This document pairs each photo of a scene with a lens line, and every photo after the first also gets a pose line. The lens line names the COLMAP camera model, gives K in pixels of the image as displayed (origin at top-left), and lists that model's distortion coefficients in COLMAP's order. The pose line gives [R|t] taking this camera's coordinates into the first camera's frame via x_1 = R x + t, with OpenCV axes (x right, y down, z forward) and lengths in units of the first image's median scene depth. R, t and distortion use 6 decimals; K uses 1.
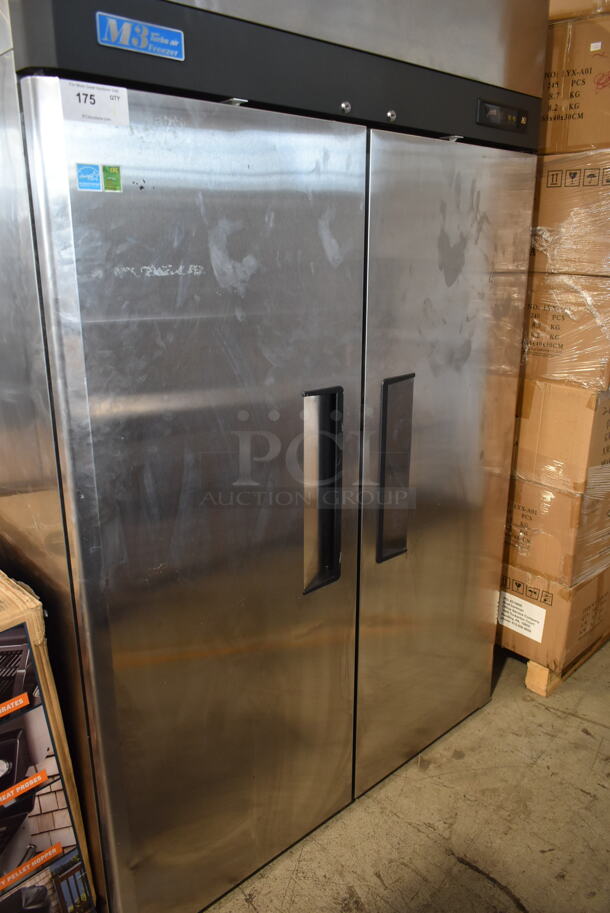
lens RADIAL K [[695.1, 0, 305.0], [0, 695.1, 456.5], [0, 0, 1]] dist [-0.019754, 0.009860]
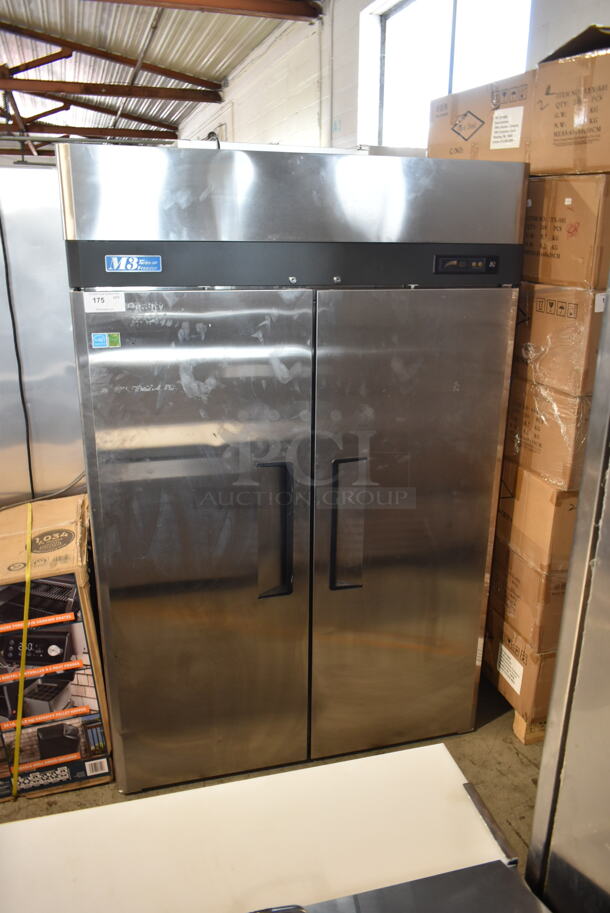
lens RADIAL K [[695.1, 0, 305.0], [0, 695.1, 456.5], [0, 0, 1]] dist [-0.019754, 0.009860]
pose [[0.888670, 0.152530, -0.432435, 0.648045], [-0.145170, 0.988132, 0.050208, -0.175336], [0.434961, 0.018158, 0.900266, -0.260409]]
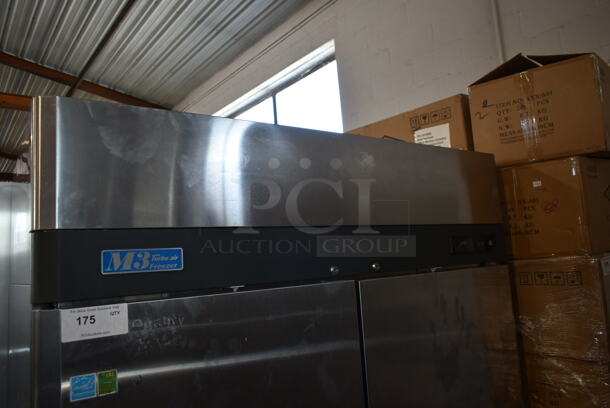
lens RADIAL K [[464.4, 0, 305.0], [0, 464.4, 204.0], [0, 0, 1]] dist [-0.019754, 0.009860]
pose [[0.989818, -0.079642, -0.117976, 0.094000], [0.025391, 0.914318, -0.404201, -0.235309], [0.140059, 0.397090, 0.907030, 0.173569]]
